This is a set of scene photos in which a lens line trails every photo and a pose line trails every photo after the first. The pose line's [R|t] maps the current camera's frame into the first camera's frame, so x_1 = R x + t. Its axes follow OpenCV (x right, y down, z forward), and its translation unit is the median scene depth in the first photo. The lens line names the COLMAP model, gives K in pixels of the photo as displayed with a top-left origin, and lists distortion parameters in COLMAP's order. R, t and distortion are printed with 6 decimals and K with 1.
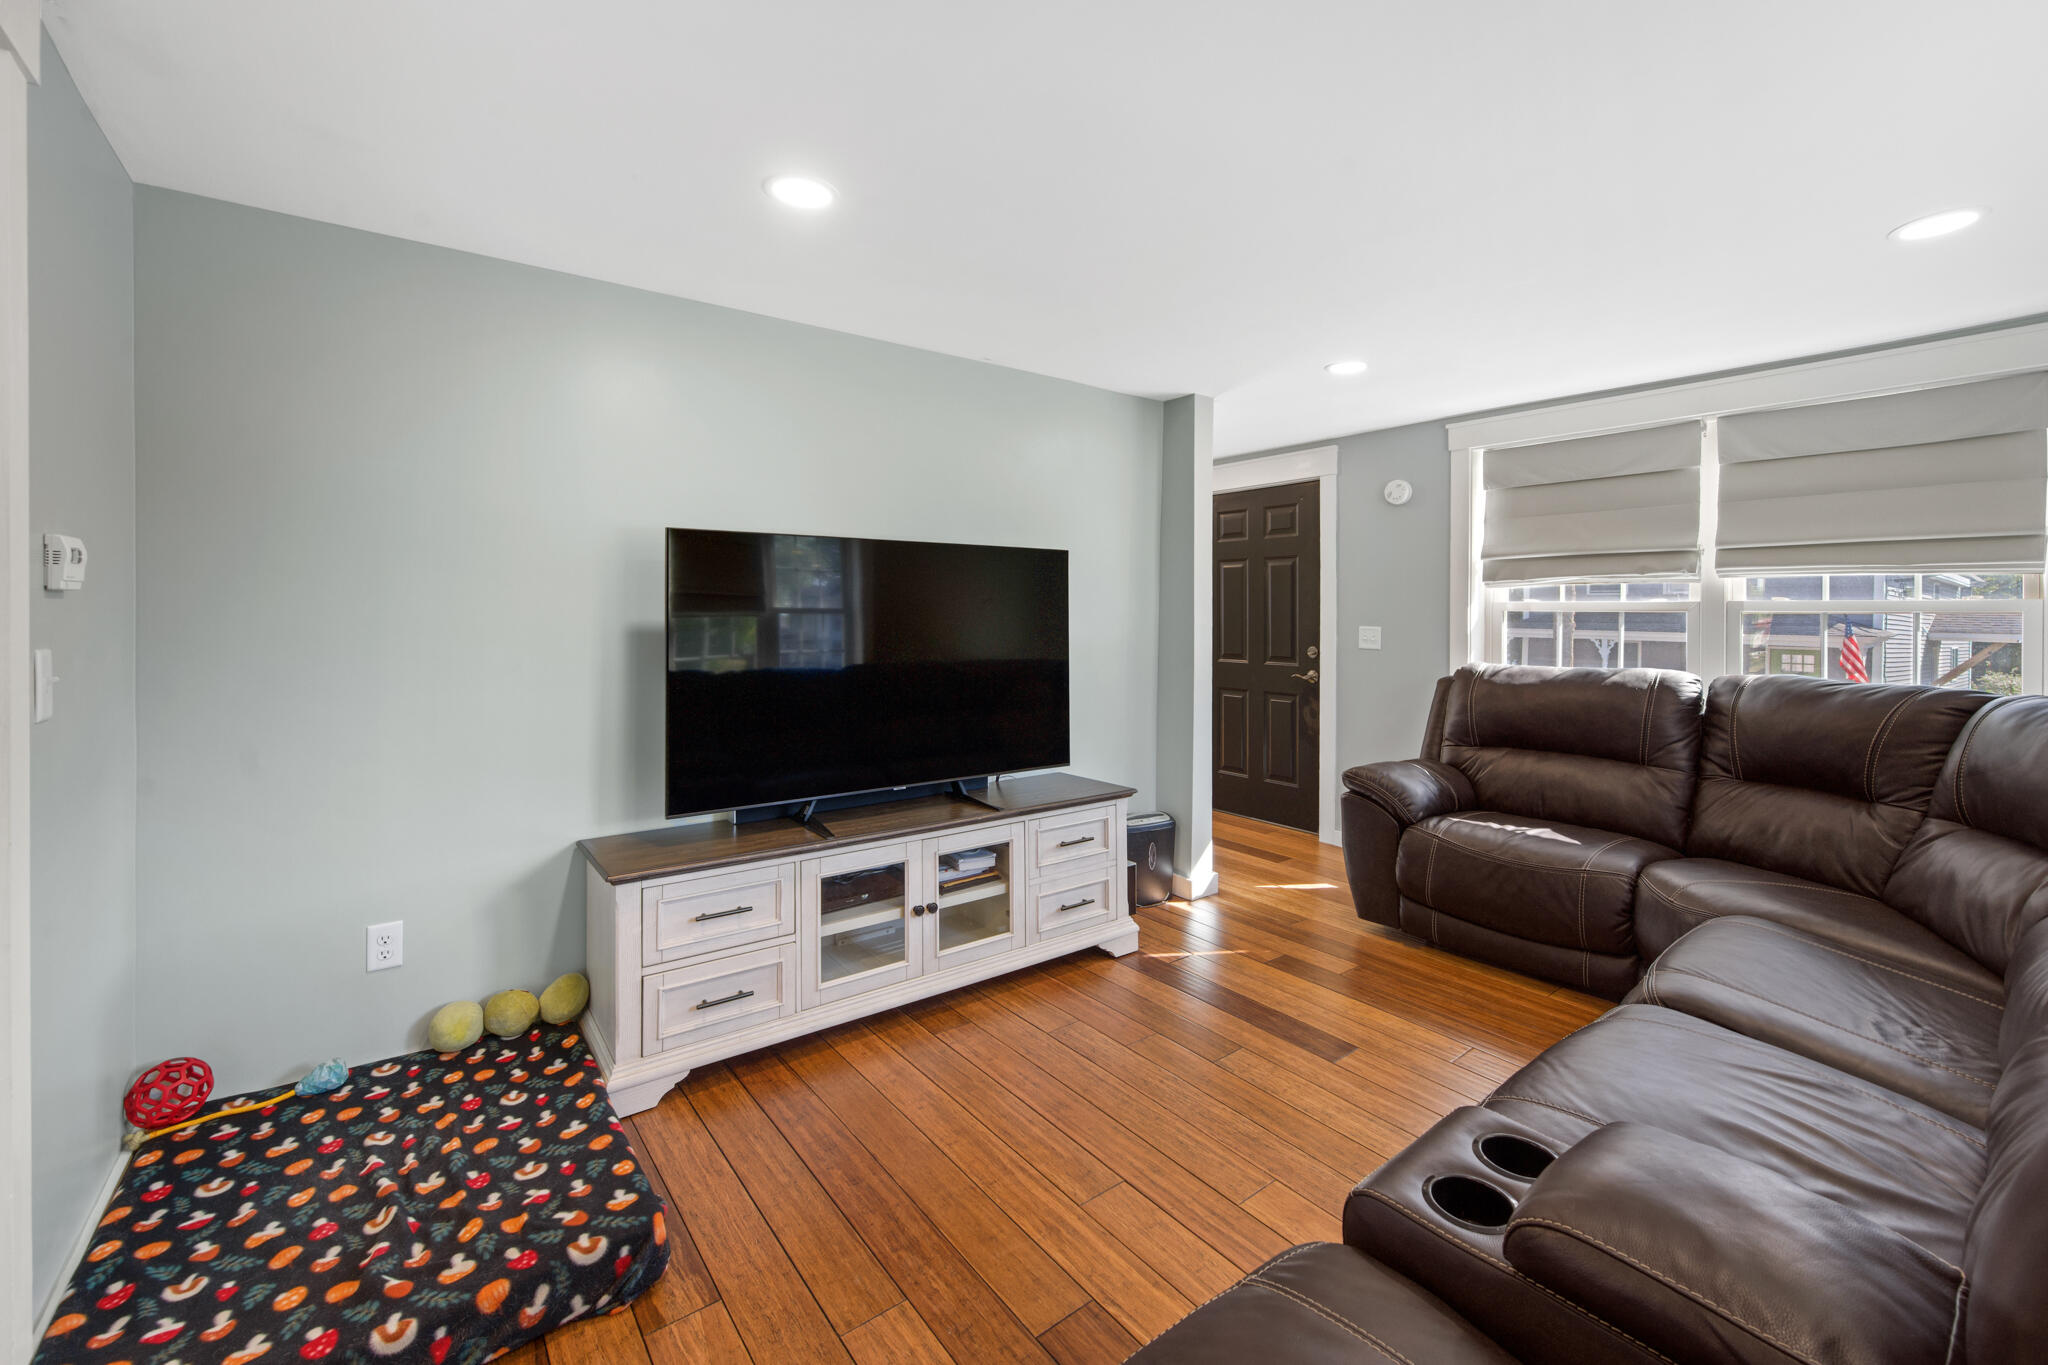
lens RADIAL K [[825.2, 0, 986.2], [0, 825.2, 605.7], [0, 0, 1]] dist [-0.000132, 0.000044]
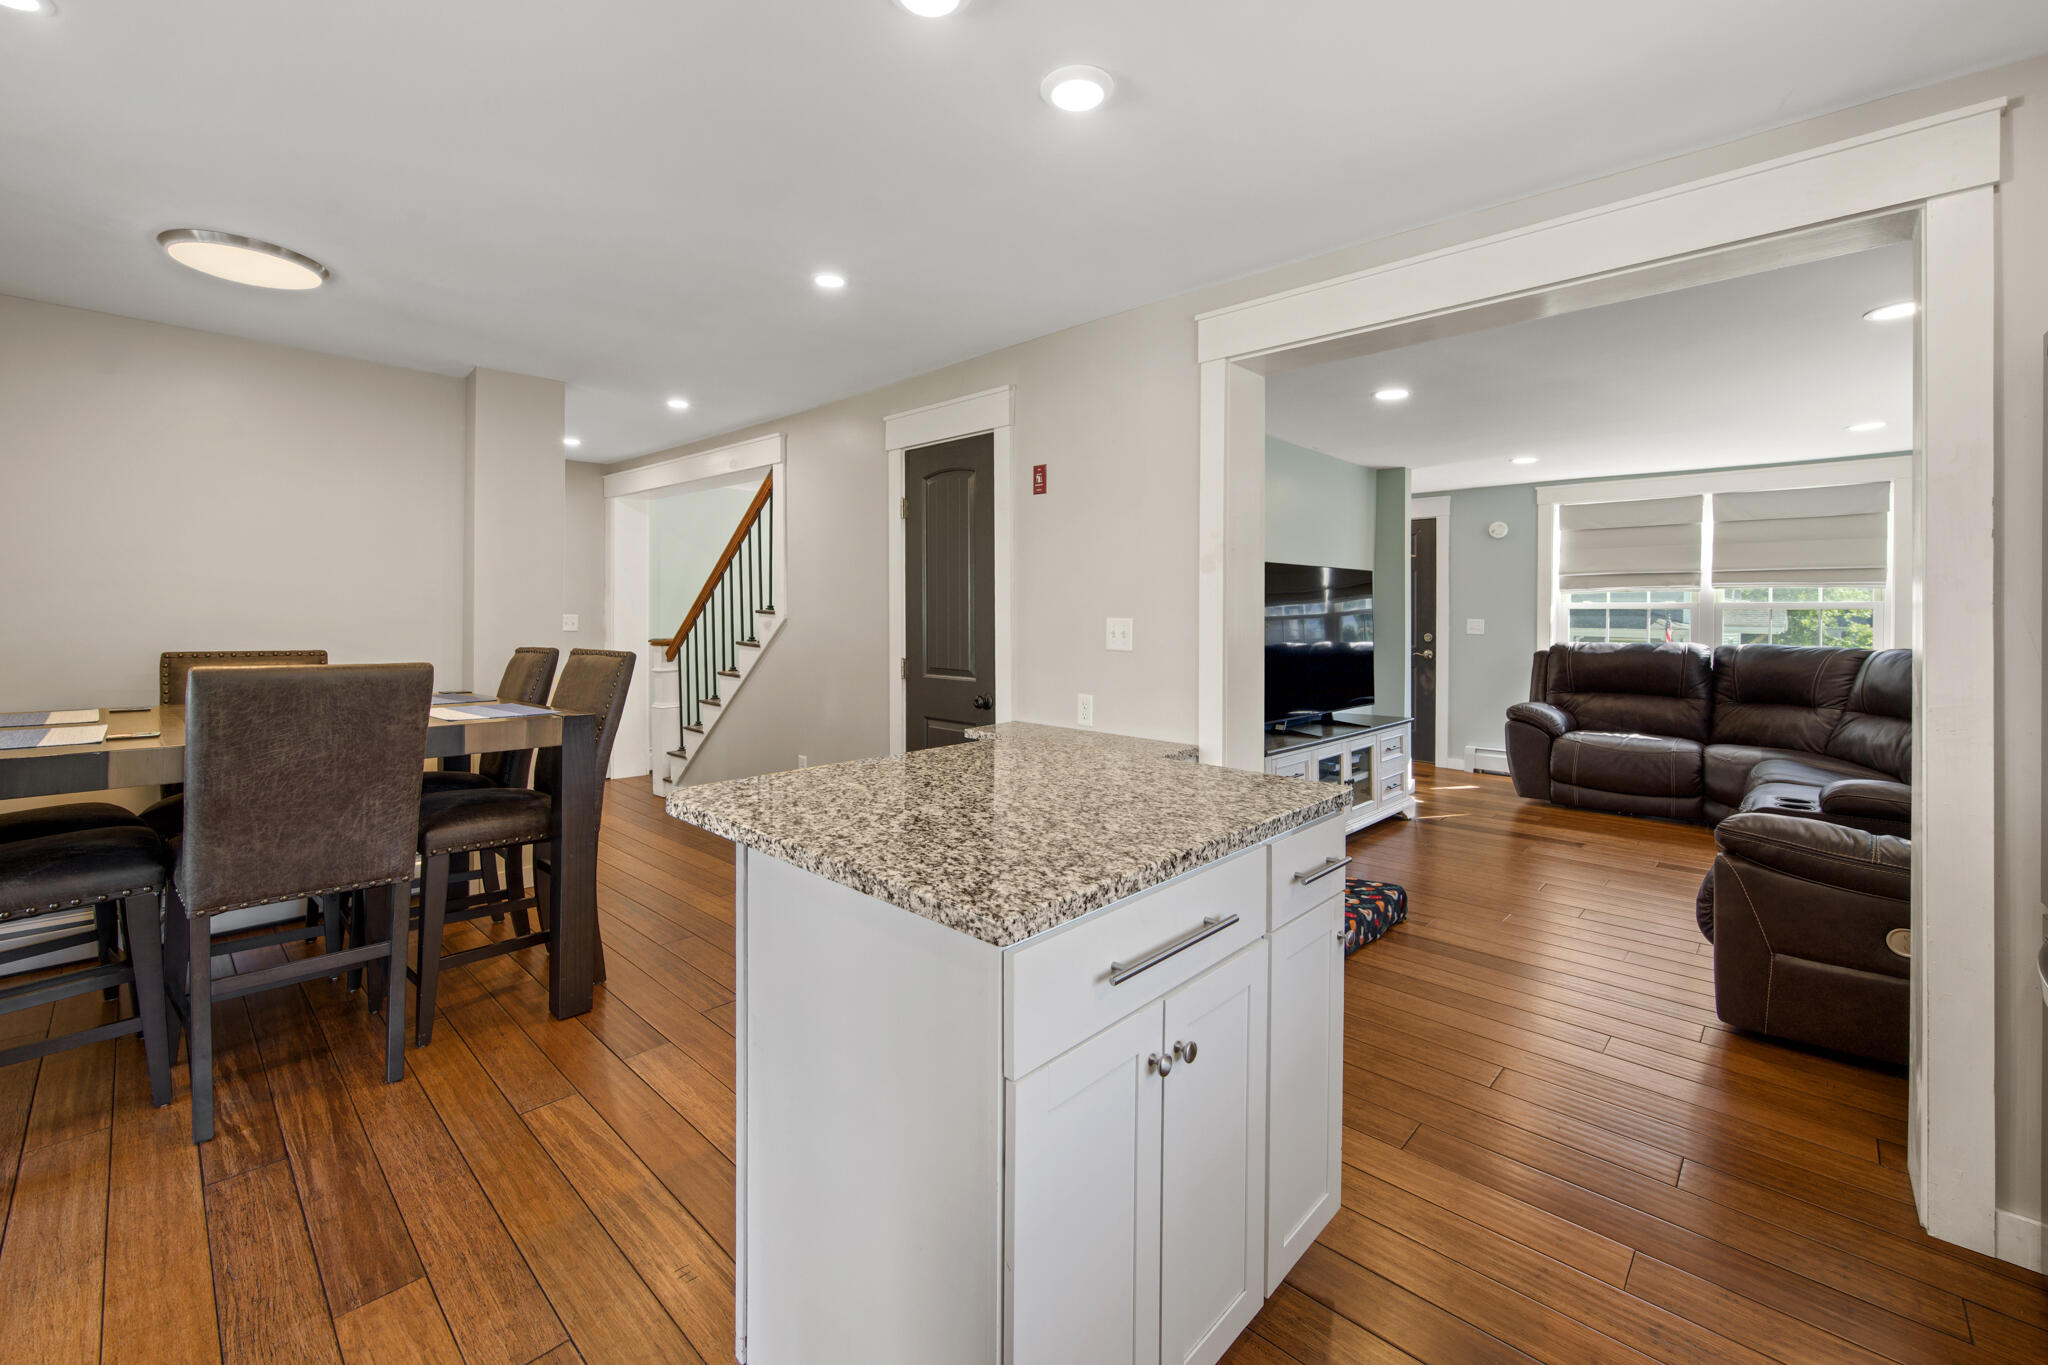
lens RADIAL K [[825.2, 0, 1004.2], [0, 825.2, 609.1], [0, 0, 1]] dist [-0.000132, 0.000044]
pose [[0.988113, -0.000895, 0.153726, -0.817103], [-0.000061, 0.999981, 0.006215, -0.002540], [-0.153729, -0.006151, 0.988094, -0.456310]]
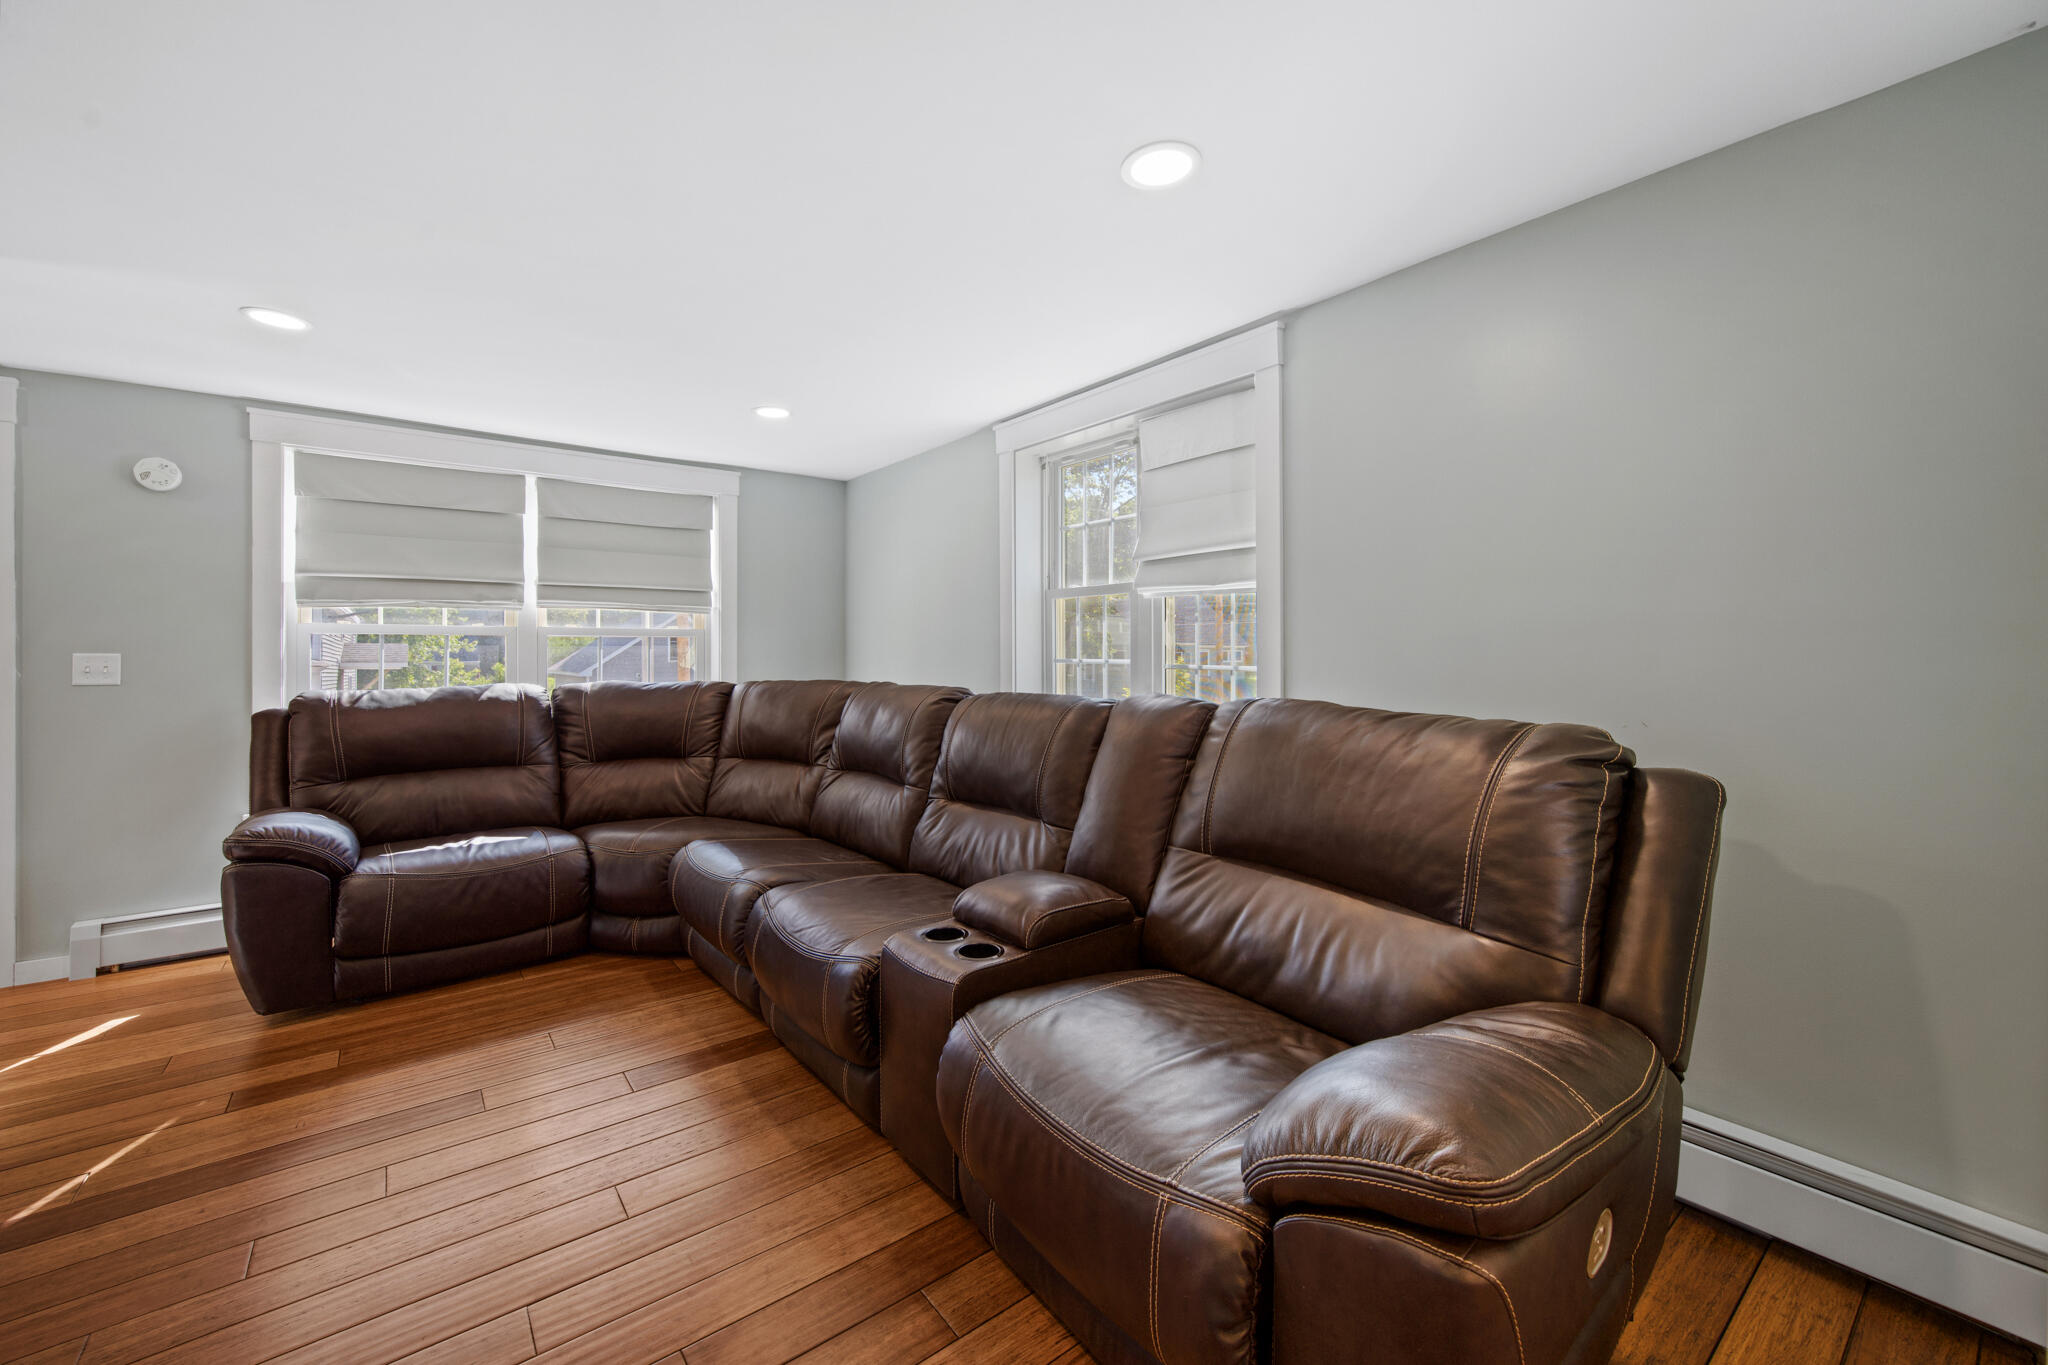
lens RADIAL K [[825.2, 0, 1050.0], [0, 825.2, 651.8], [0, 0, 1]] dist [-0.000132, 0.000044]
pose [[-0.039093, -0.011436, 0.999170, -0.376491], [-0.009250, 0.999896, 0.011082, 0.011332], [-0.999193, -0.008810, -0.039195, 0.282689]]
